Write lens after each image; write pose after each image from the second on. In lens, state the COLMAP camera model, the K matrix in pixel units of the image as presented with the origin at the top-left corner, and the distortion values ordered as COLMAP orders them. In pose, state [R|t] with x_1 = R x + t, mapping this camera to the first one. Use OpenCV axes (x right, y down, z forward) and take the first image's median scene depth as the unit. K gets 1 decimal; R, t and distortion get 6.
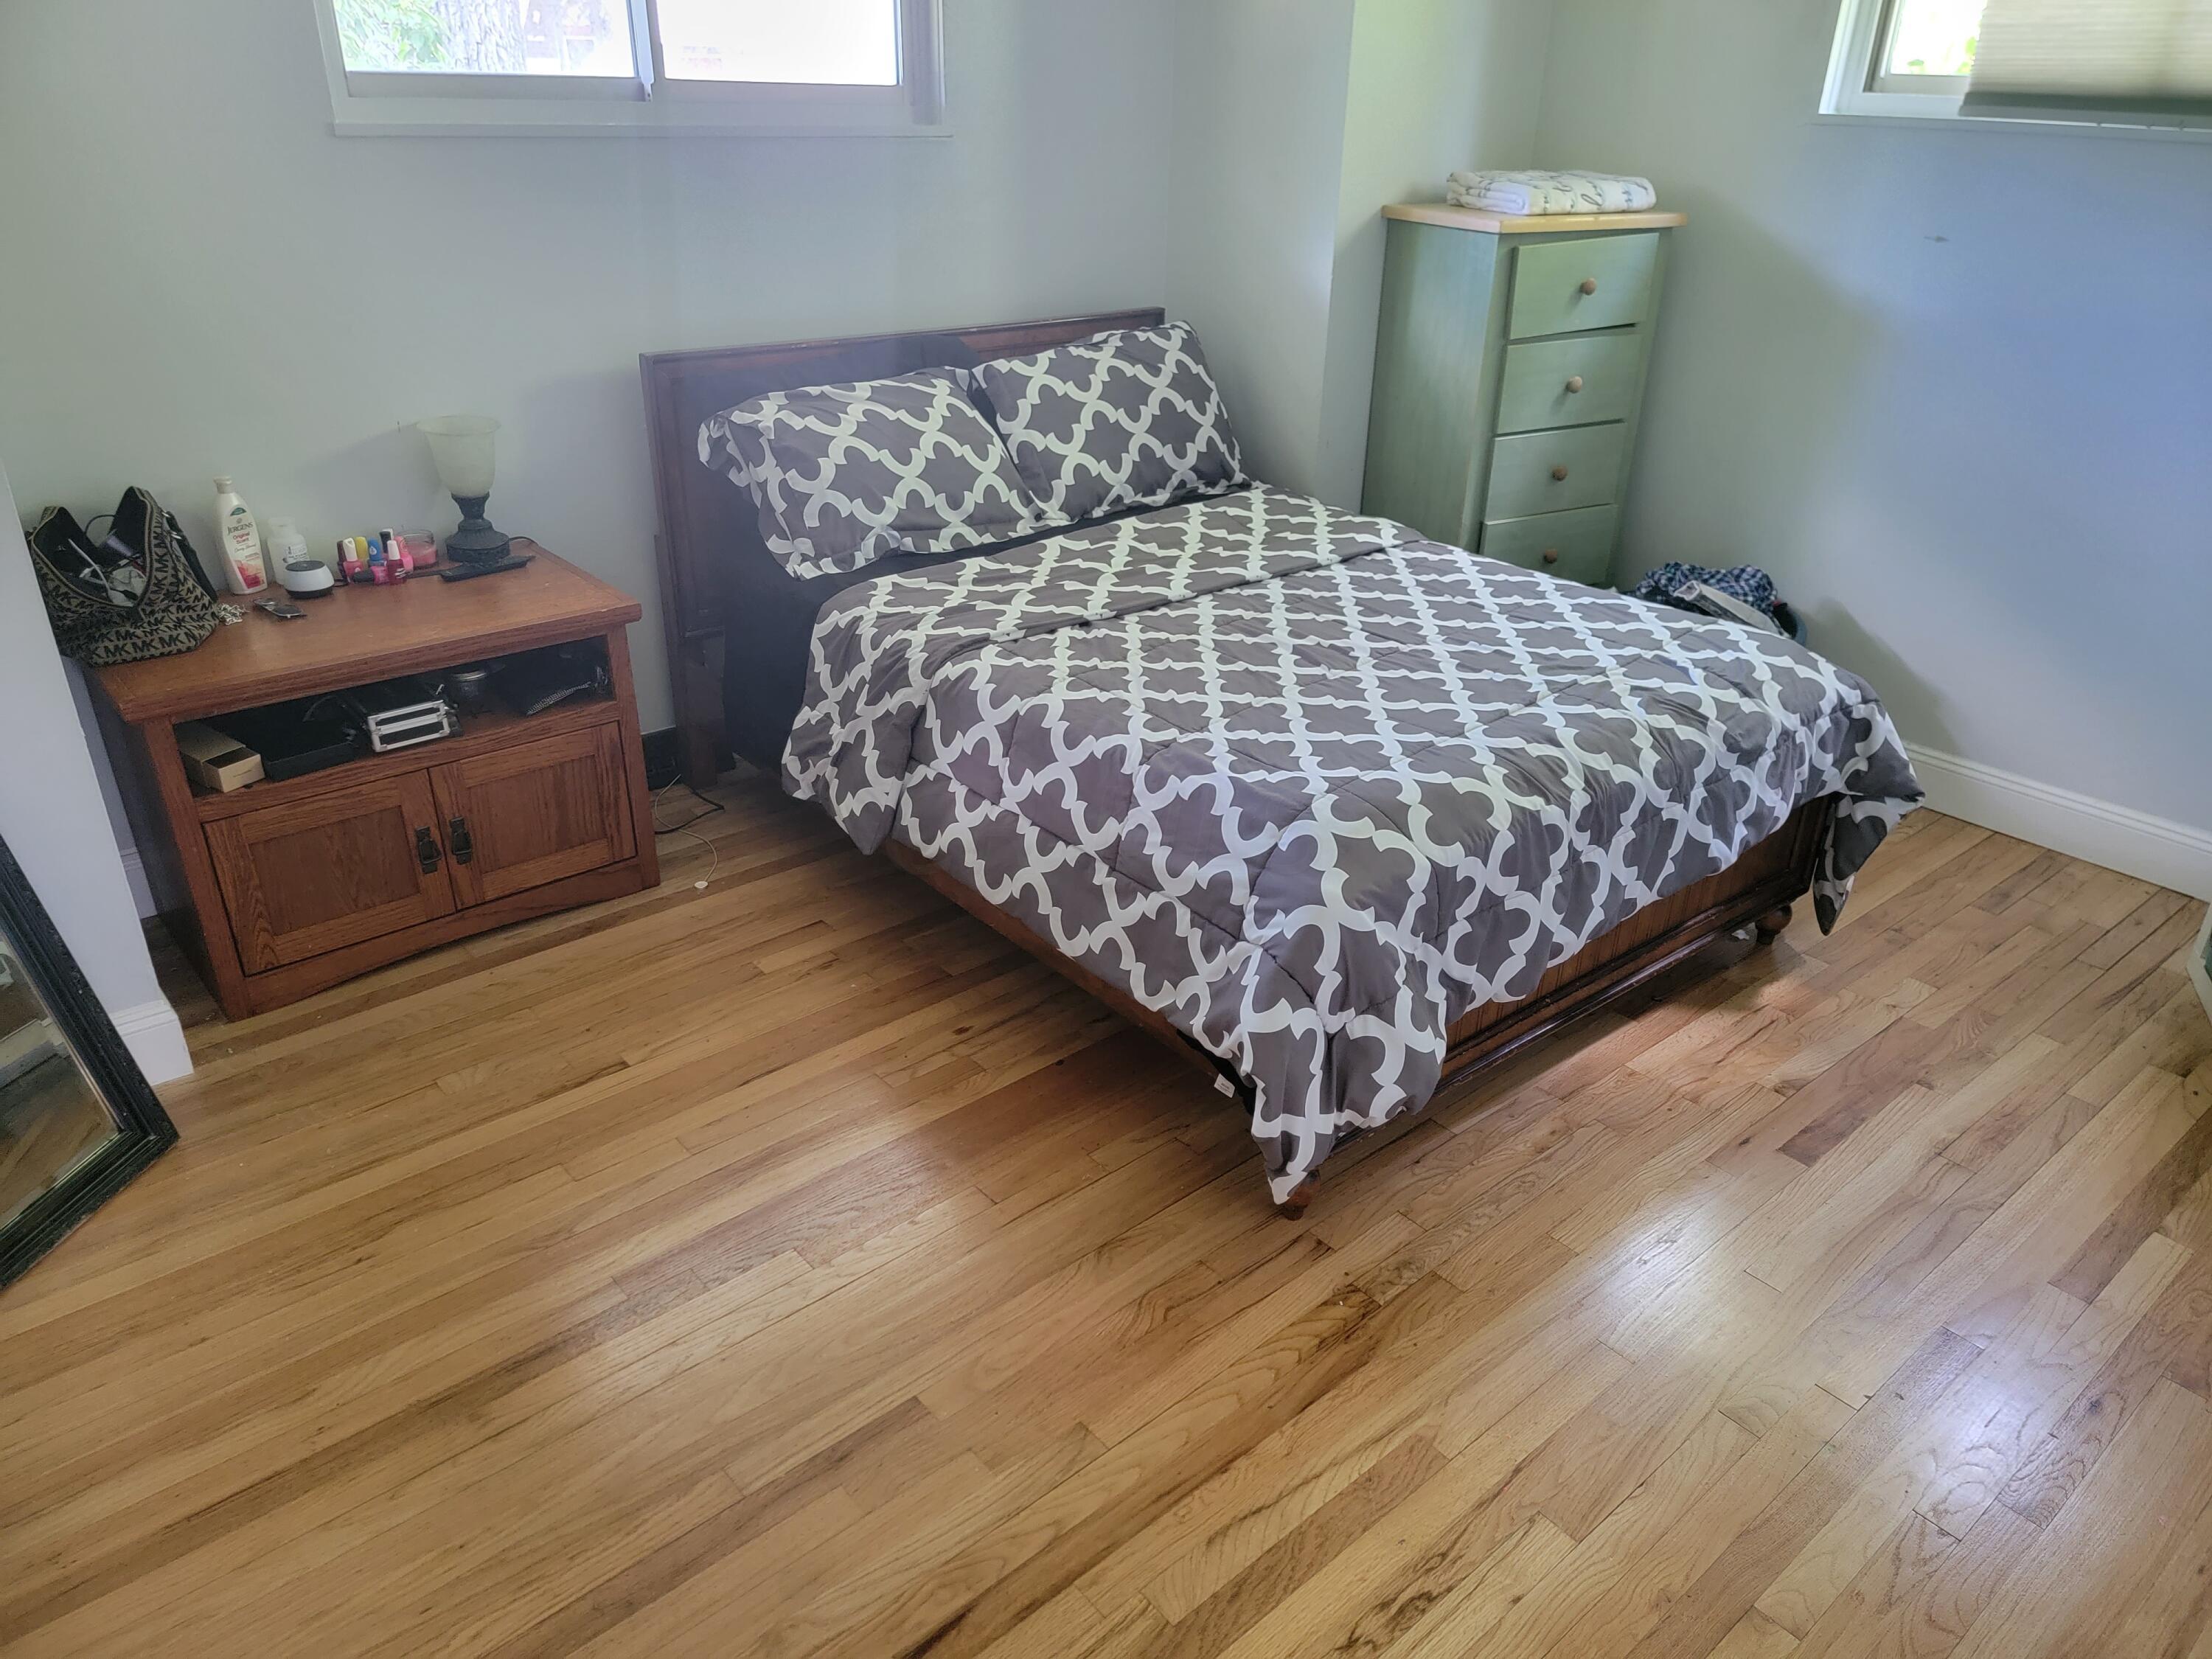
lens RADIAL K [[1562.3, 0, 1123.5], [0, 1562.3, 865.6], [0, 0, 1]] dist [0.086514, -0.076007]
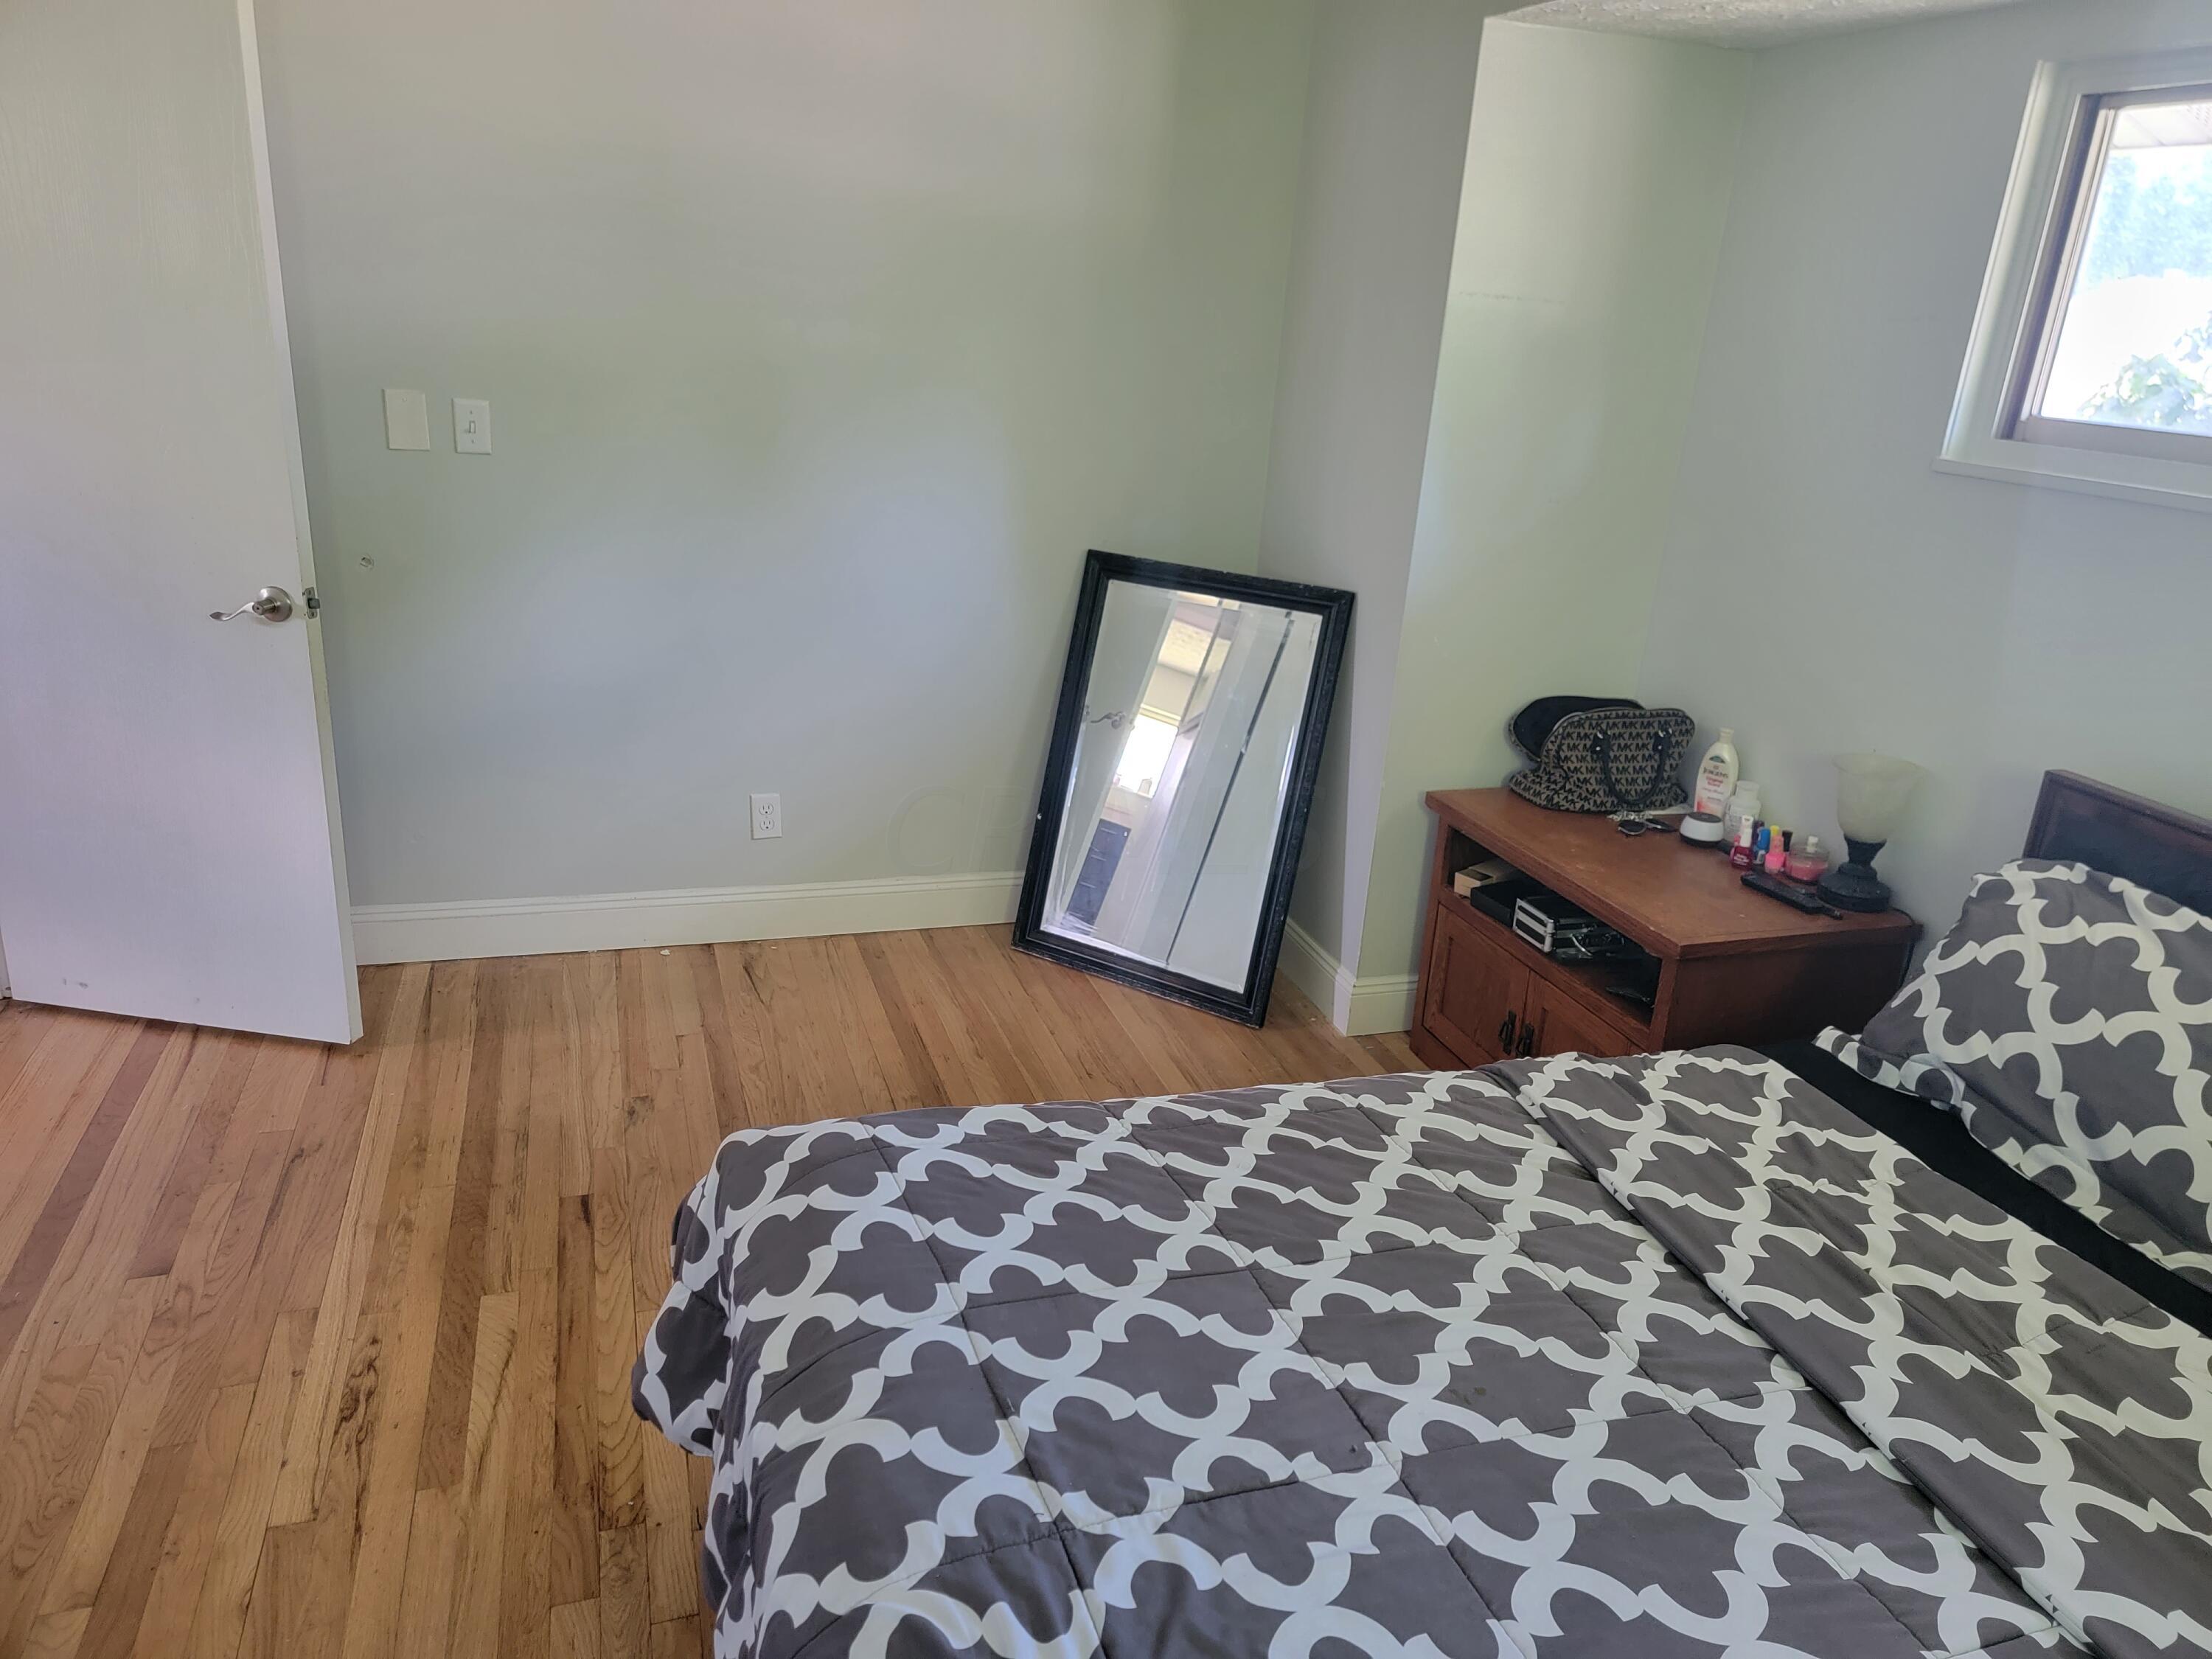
lens RADIAL K [[1562.3, 0, 1123.5], [0, 1562.3, 865.6], [0, 0, 1]] dist [0.086514, -0.076007]
pose [[-0.397516, 0.263126, -0.879060, 0.616927], [-0.490633, 0.748607, 0.445945, -0.469812], [0.775409, 0.608566, -0.168485, 0.943279]]
